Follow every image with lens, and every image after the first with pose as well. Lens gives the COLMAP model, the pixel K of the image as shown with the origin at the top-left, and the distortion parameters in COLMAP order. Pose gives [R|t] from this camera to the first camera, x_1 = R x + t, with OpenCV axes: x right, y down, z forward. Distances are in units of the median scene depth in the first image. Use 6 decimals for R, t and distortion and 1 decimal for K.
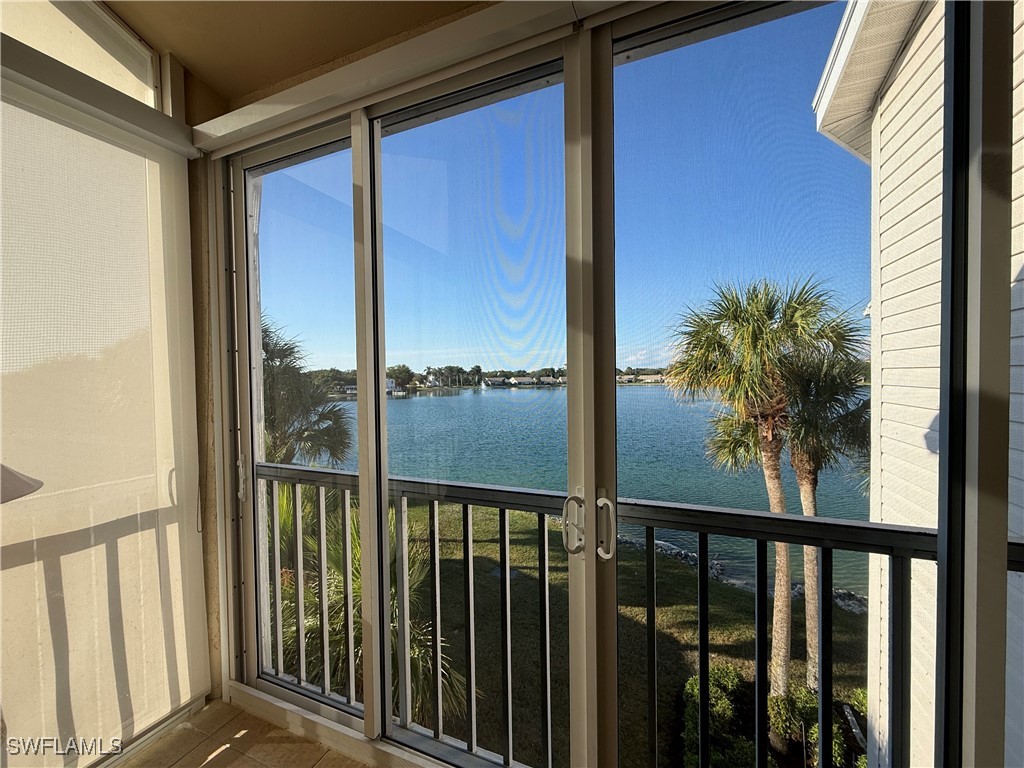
lens RADIAL K [[403.6, 0, 512.0], [0, 403.6, 384.0], [0, 0, 1]] dist [-0.000472, 0.000041]
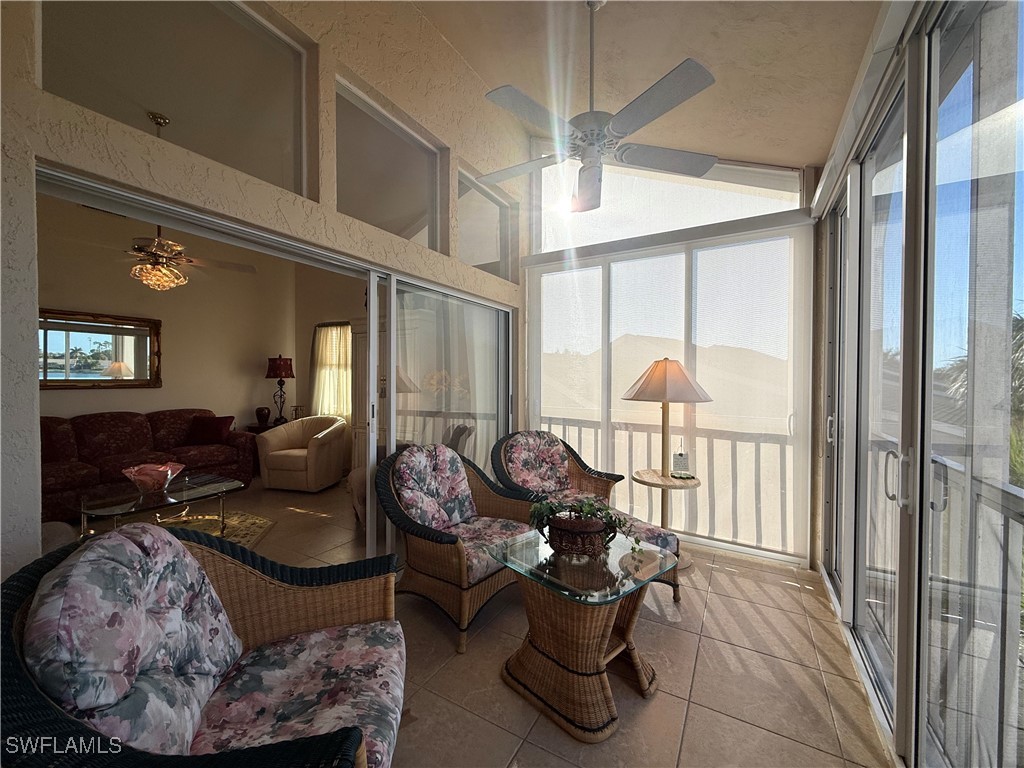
lens RADIAL K [[403.6, 0, 512.0], [0, 403.6, 384.0], [0, 0, 1]] dist [-0.000472, 0.000041]
pose [[-0.137359, 0.031693, -0.990014, 1.012791], [-0.020390, 0.999186, 0.034816, 0.045427], [0.990311, 0.024969, -0.136601, 0.049249]]
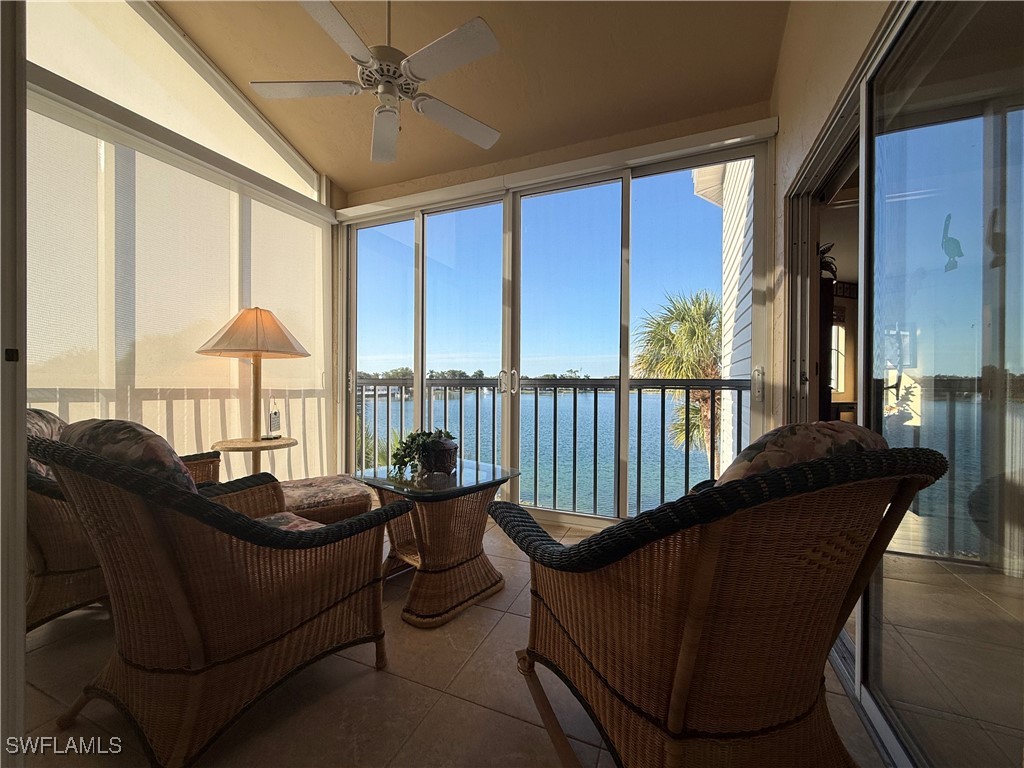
lens RADIAL K [[403.6, 0, 512.0], [0, 403.6, 384.0], [0, 0, 1]] dist [-0.000472, 0.000041]
pose [[0.999737, 0.022133, -0.006035, 0.160522], [-0.022217, 0.999650, -0.014358, 0.279340], [0.005715, 0.014488, 0.999879, -1.092392]]
